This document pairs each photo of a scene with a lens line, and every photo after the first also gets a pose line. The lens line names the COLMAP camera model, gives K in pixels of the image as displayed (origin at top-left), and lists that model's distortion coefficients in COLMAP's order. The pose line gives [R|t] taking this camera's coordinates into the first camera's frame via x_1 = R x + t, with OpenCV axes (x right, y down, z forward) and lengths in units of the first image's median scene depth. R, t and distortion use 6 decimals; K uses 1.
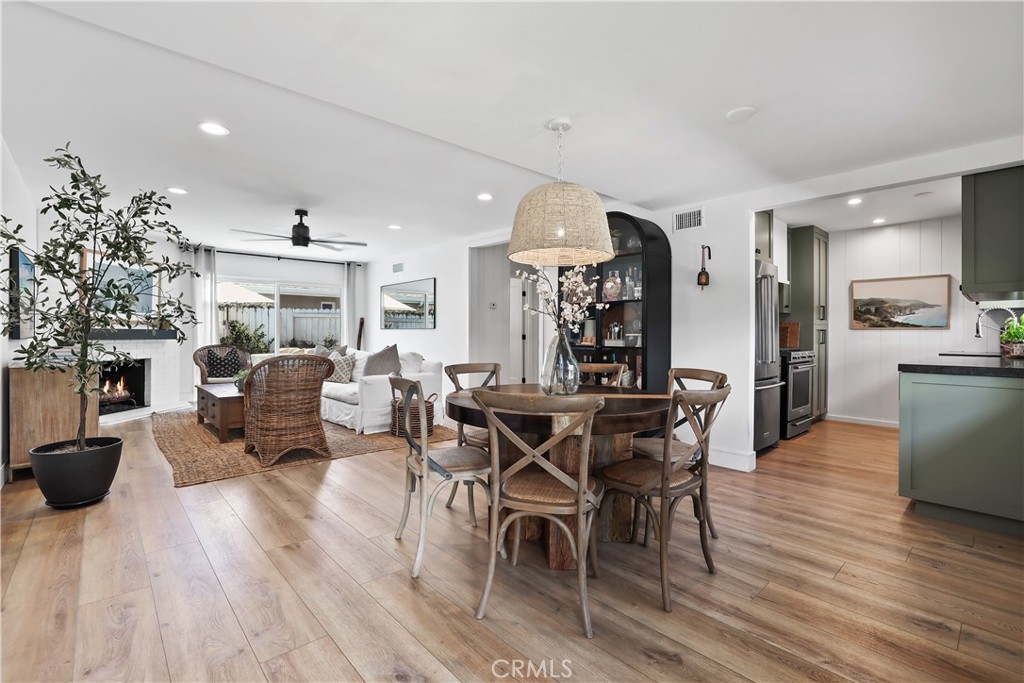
lens RADIAL K [[445.7, 0, 513.2], [0, 445.7, 337.7], [0, 0, 1]] dist [-0.001577, -0.000243]
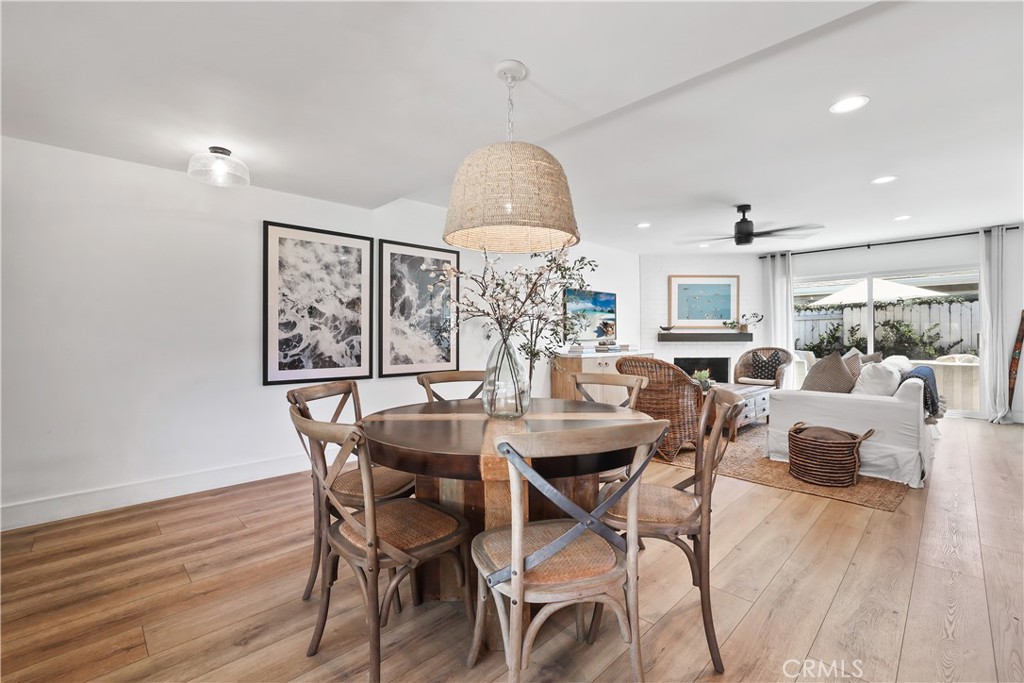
lens RADIAL K [[445.7, 0, 515.9], [0, 445.7, 339.8], [0, 0, 1]] dist [-0.001577, -0.000243]
pose [[0.062053, 0.009025, -0.998032, 0.423937], [-0.008154, 0.999930, 0.008535, -0.007566], [0.998040, 0.007608, 0.062123, 0.456413]]
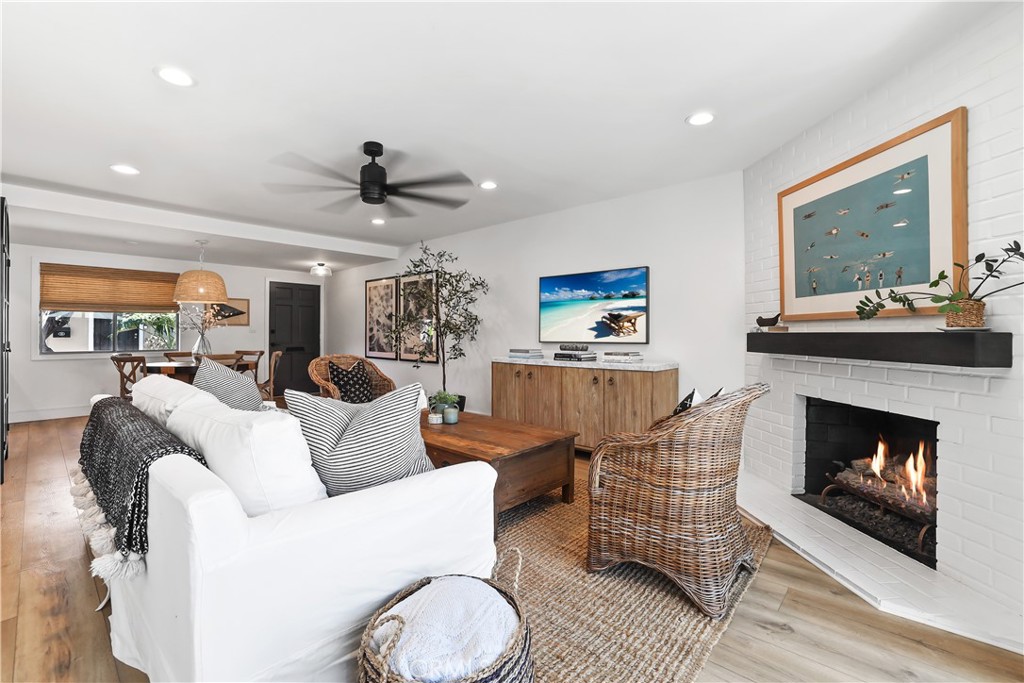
lens RADIAL K [[445.7, 0, 508.9], [0, 445.7, 331.3], [0, 0, 1]] dist [-0.001577, -0.000243]
pose [[-0.991191, 0.017103, -0.131331, -0.092302], [0.014665, 0.999702, 0.019512, -0.023291], [0.131626, 0.017414, -0.991147, 1.070413]]
